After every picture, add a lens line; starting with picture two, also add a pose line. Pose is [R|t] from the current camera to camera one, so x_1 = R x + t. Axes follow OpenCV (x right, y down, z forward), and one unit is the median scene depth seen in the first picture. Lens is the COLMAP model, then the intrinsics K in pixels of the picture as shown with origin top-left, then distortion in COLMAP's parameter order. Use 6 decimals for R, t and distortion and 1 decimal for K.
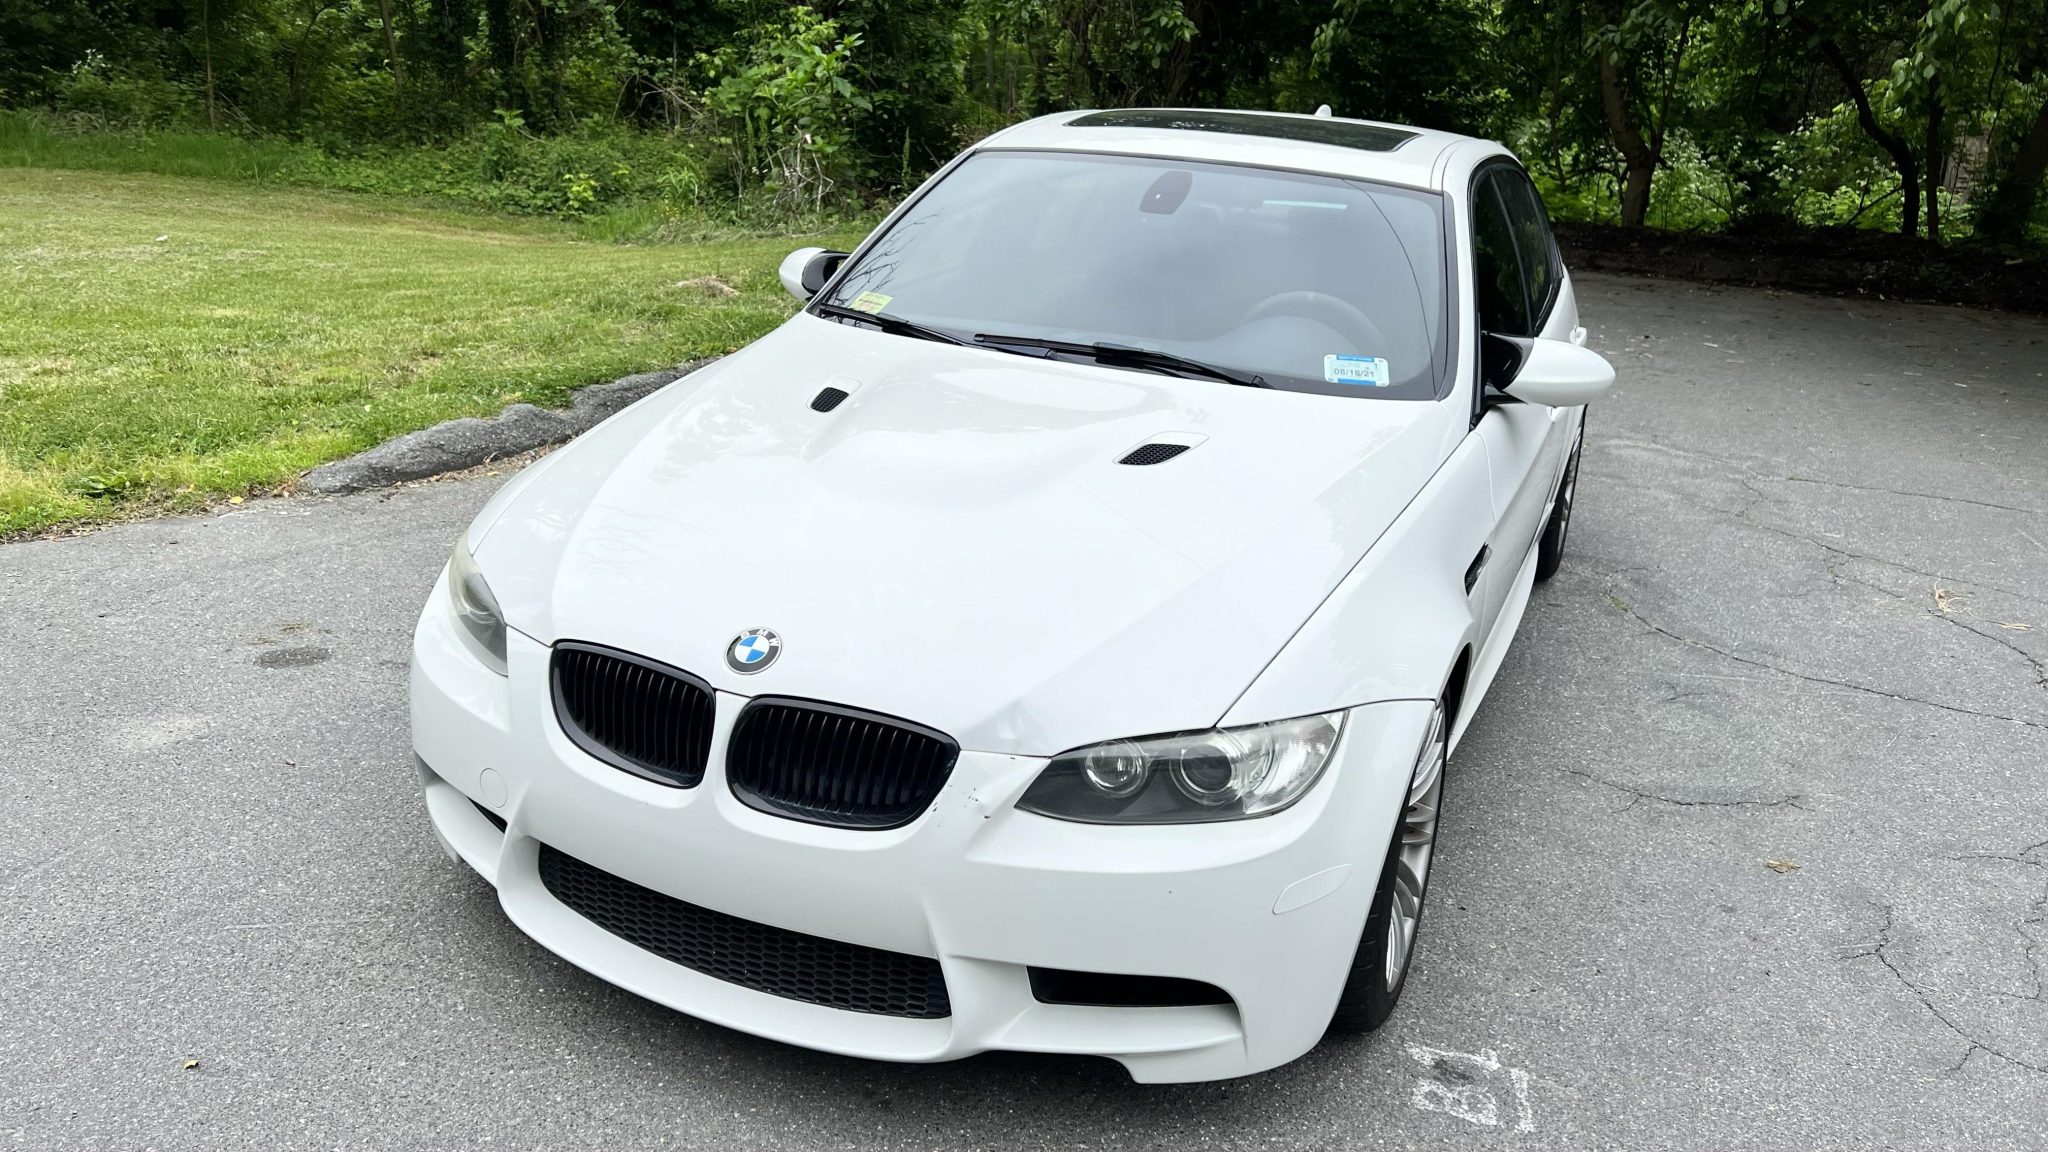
lens RADIAL K [[1524.1, 0, 1019.1], [0, 1524.1, 577.5], [0, 0, 1]] dist [0.057609, -0.048508]
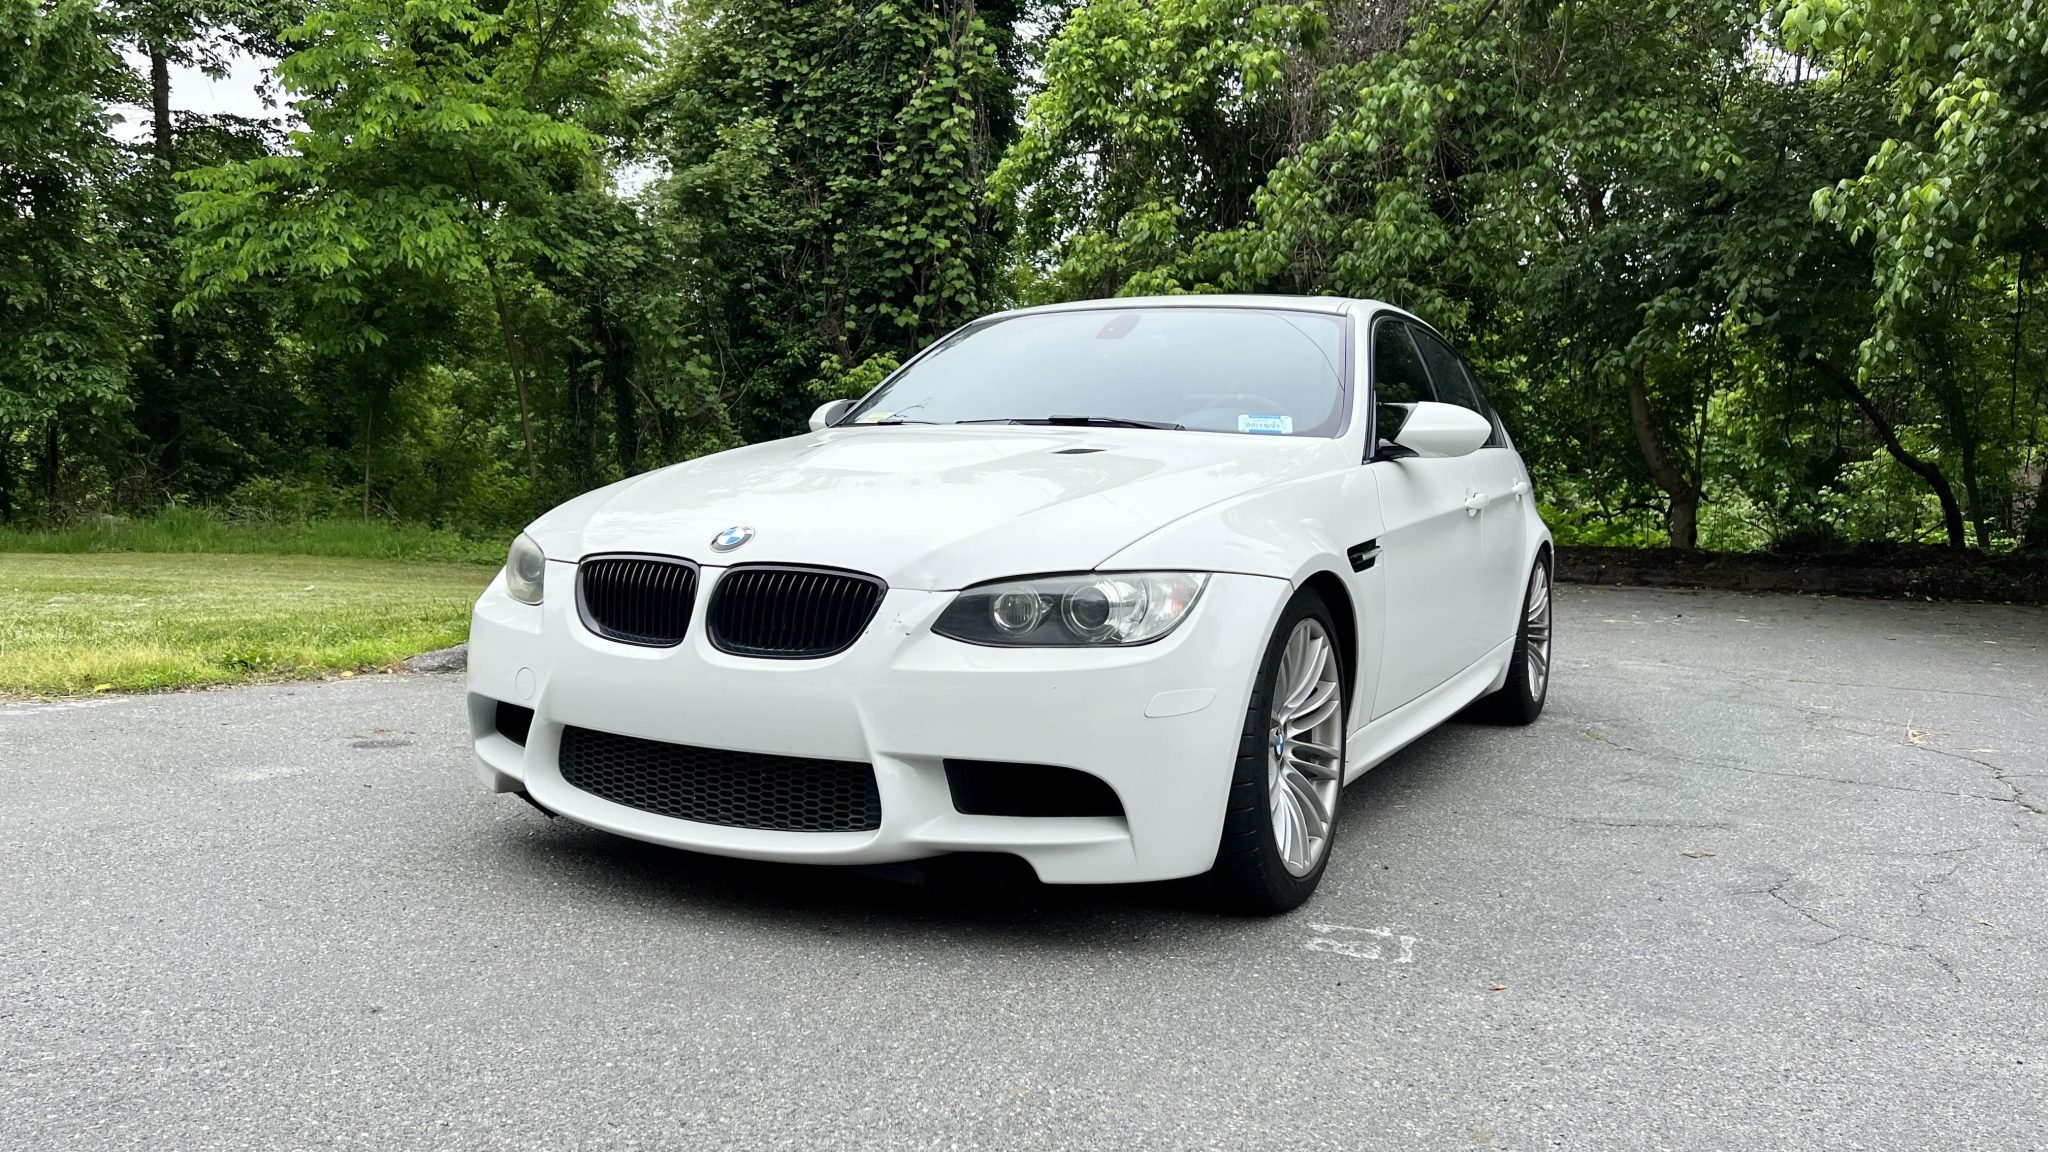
lens RADIAL K [[1528.0, 0, 1024.0], [0, 1528.0, 576.0], [0, 0, 1]] dist [0.071641, -0.071906]
pose [[0.997559, -0.033064, -0.061505, 0.064806], [0.015331, 0.963008, -0.269035, 0.190904], [0.068125, 0.267435, 0.961165, -0.086178]]
